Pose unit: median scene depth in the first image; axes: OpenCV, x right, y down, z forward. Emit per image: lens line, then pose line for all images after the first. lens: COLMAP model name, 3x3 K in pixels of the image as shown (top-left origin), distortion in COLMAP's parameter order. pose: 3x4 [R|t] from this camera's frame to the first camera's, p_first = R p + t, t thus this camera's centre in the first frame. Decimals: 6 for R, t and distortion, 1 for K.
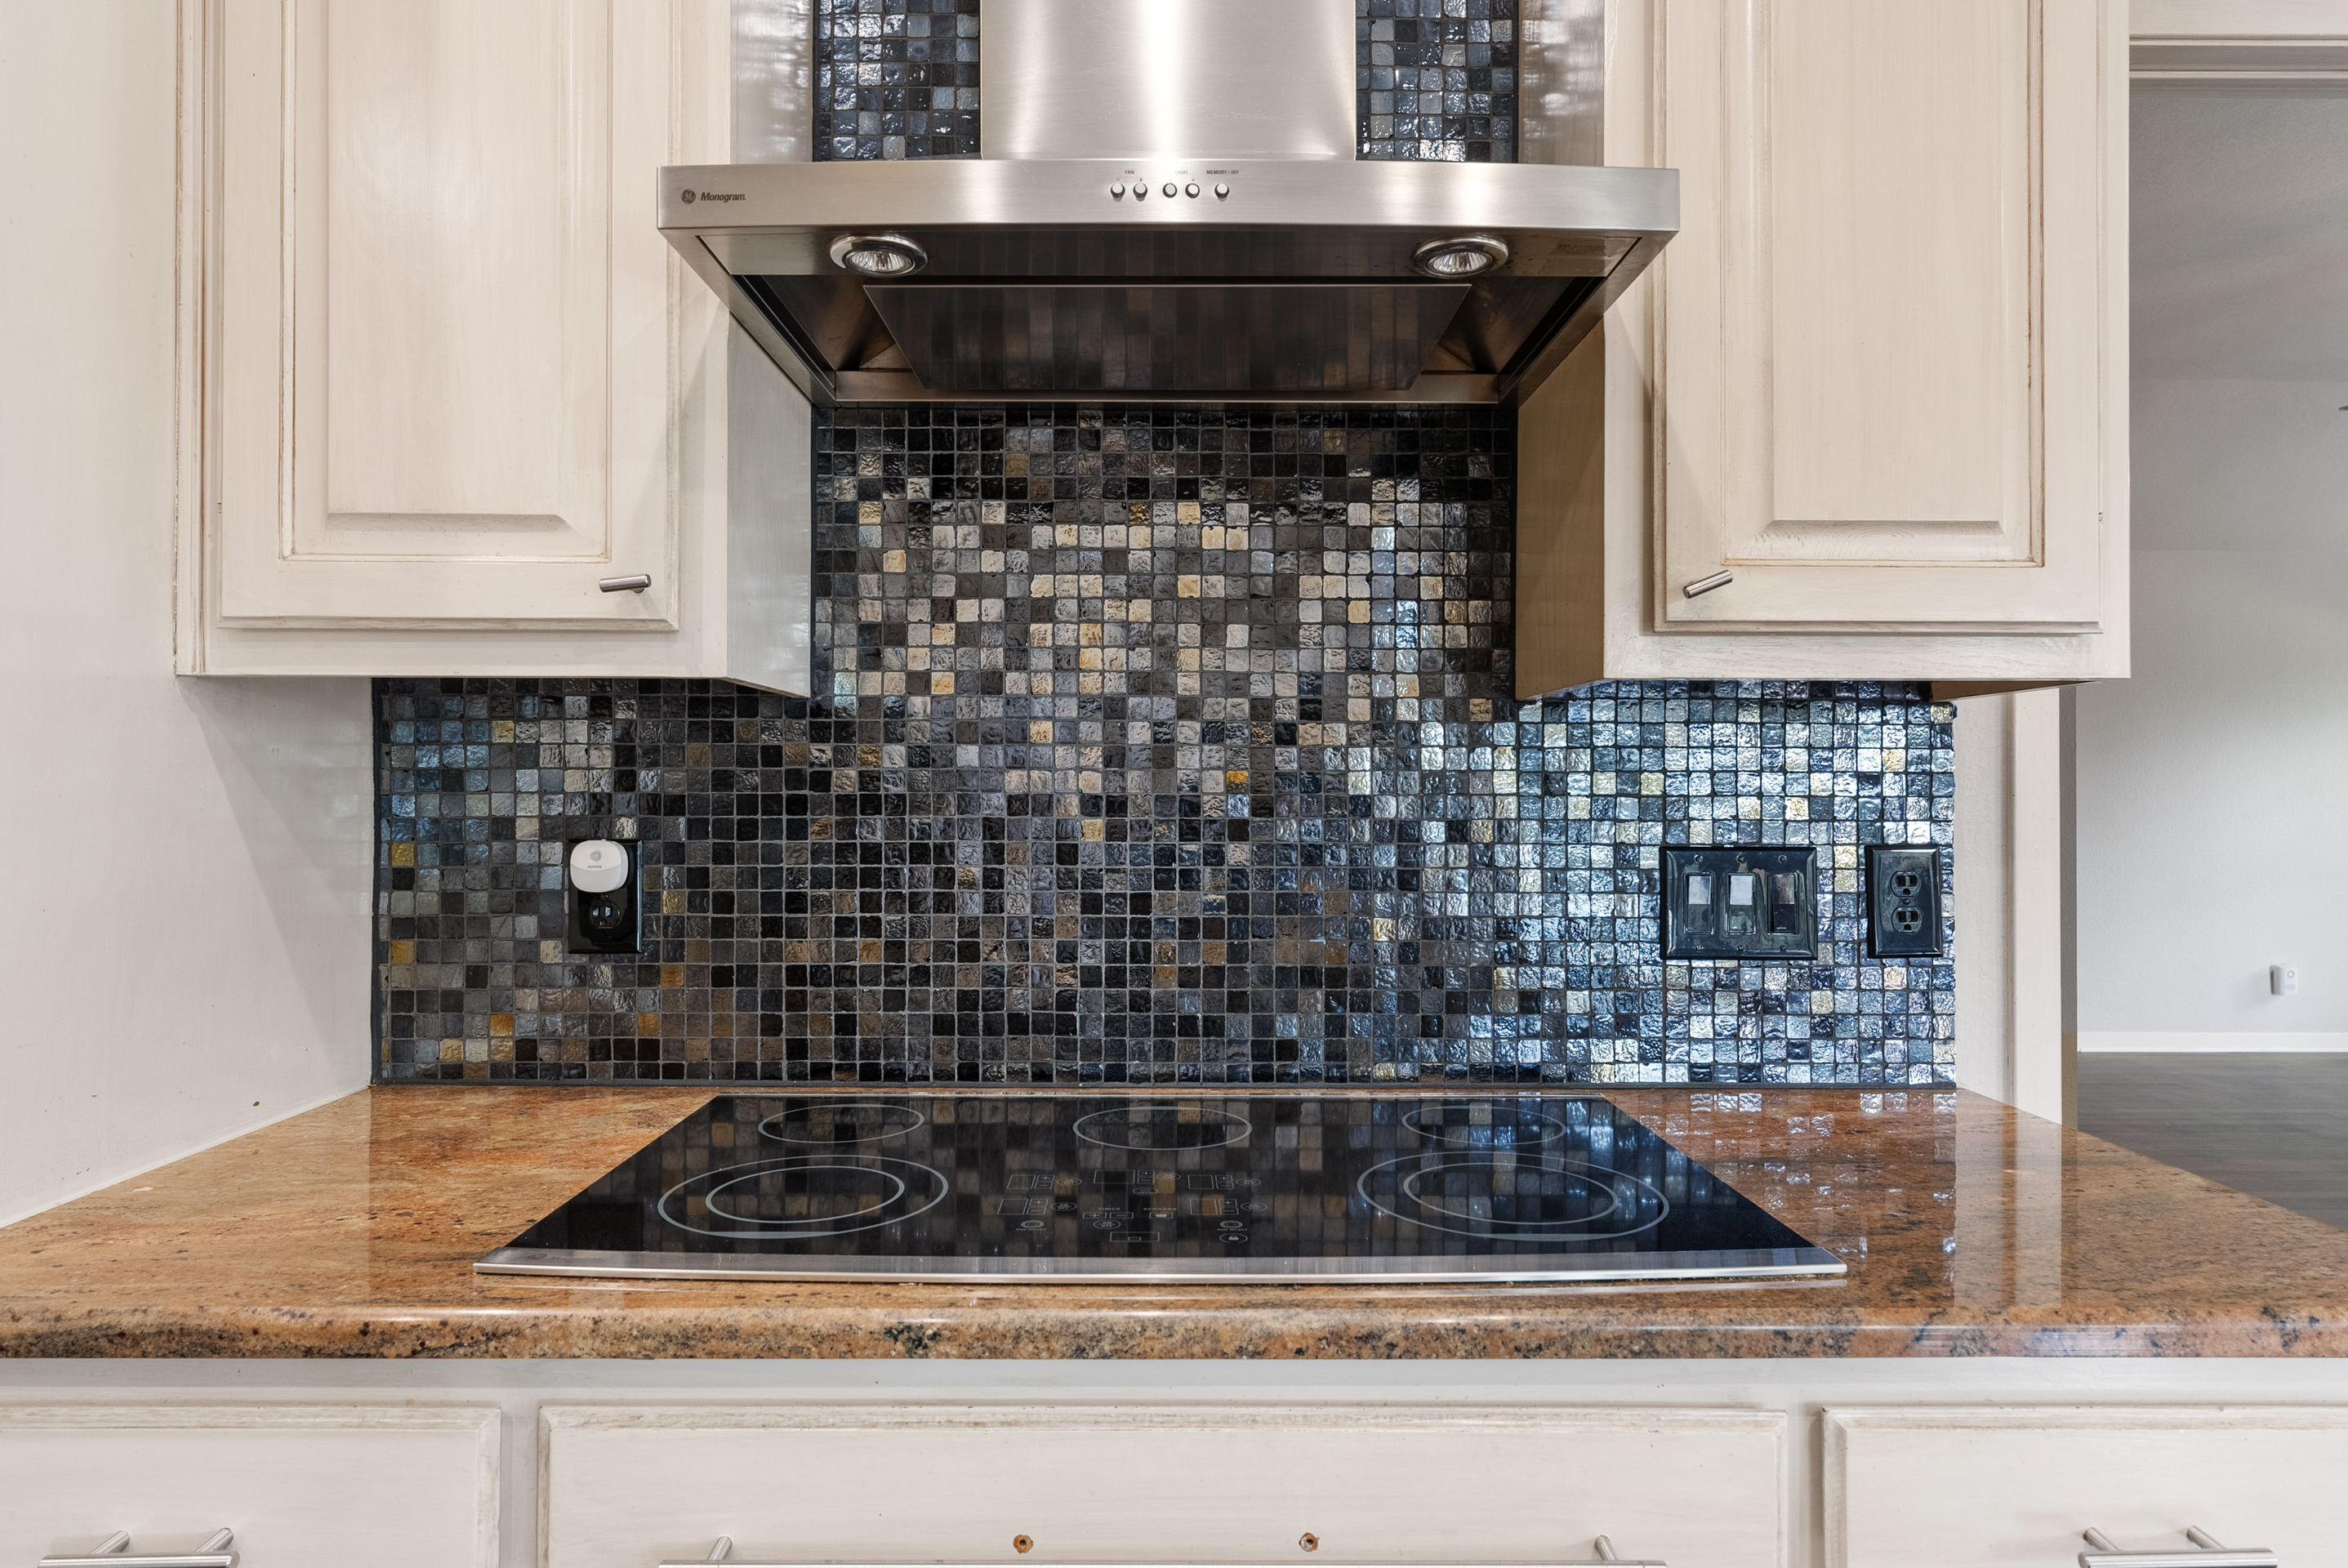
lens RADIAL K [[1385.4, 0, 1177.6], [0, 1385.4, 782.9], [0, 0, 1]] dist [-0.000235, 0.005277]
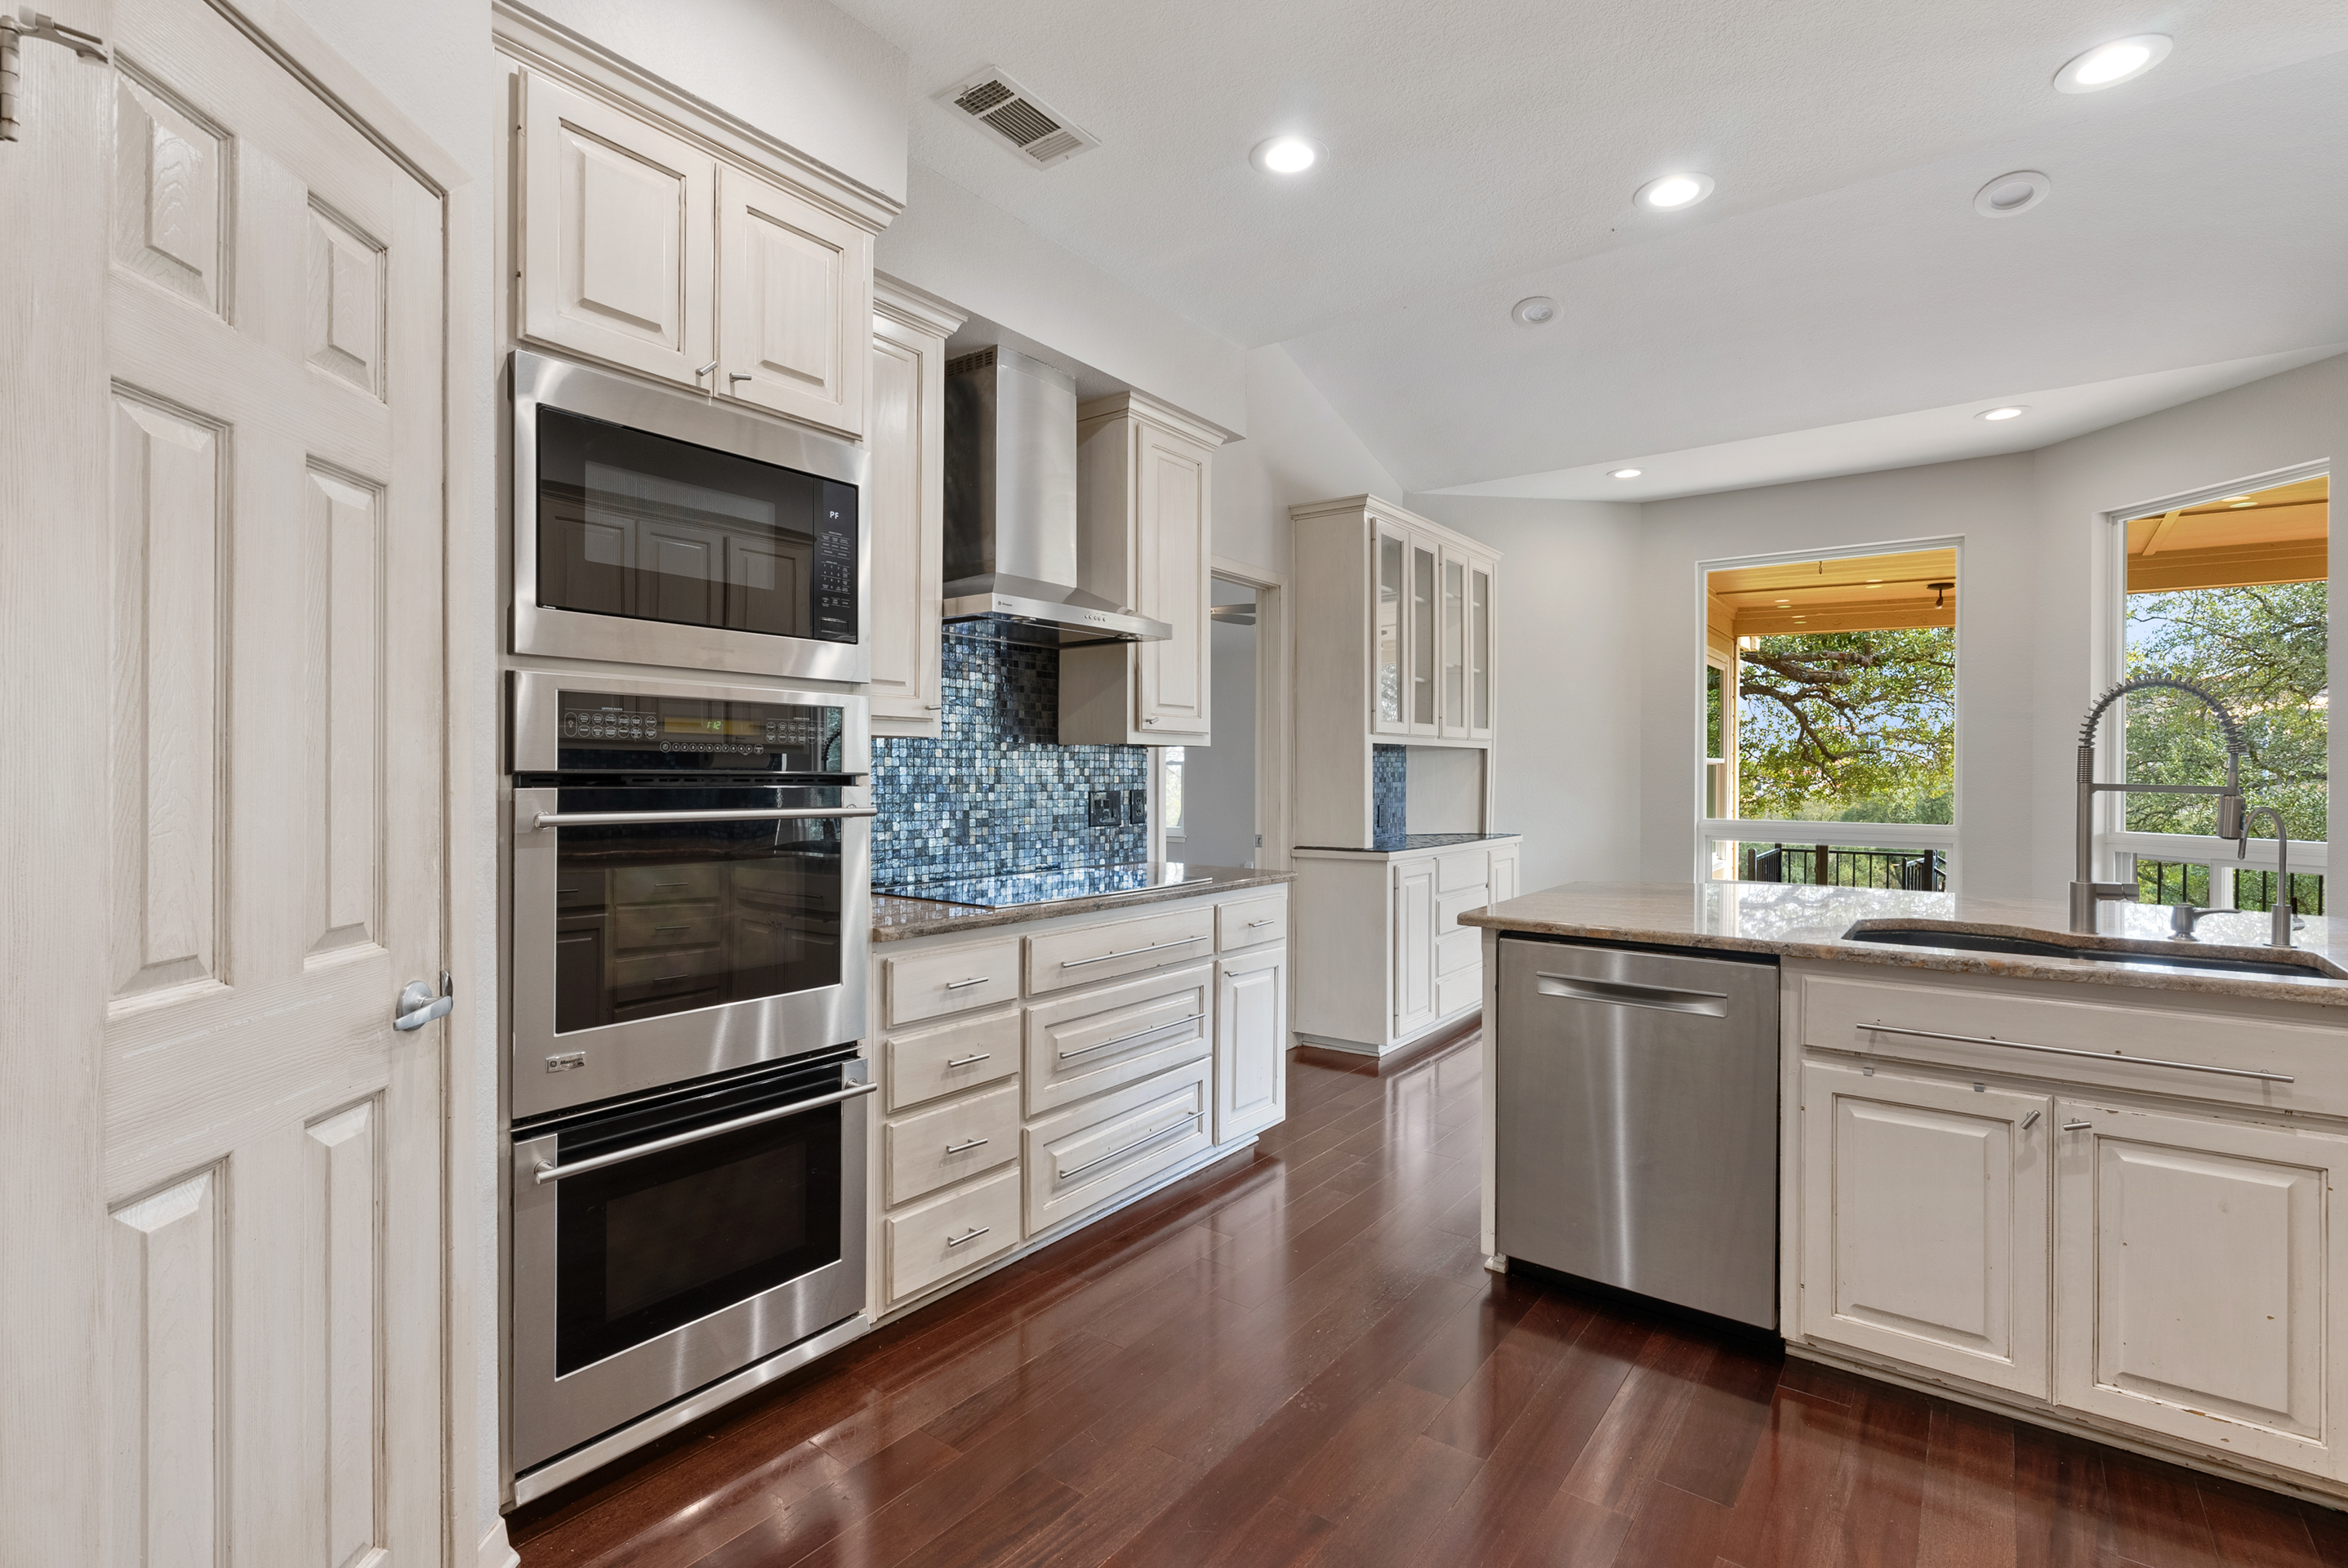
lens RADIAL K [[1065.2, 0, 1194.6], [0, 1065.2, 773.0], [0, 0, 1]] dist [-0.008134, 0.004217]
pose [[0.599612, -0.001107, 0.800290, -1.472620], [-0.004449, 0.999979, 0.004717, -0.010079], [-0.800279, -0.006389, 0.599594, -0.663317]]
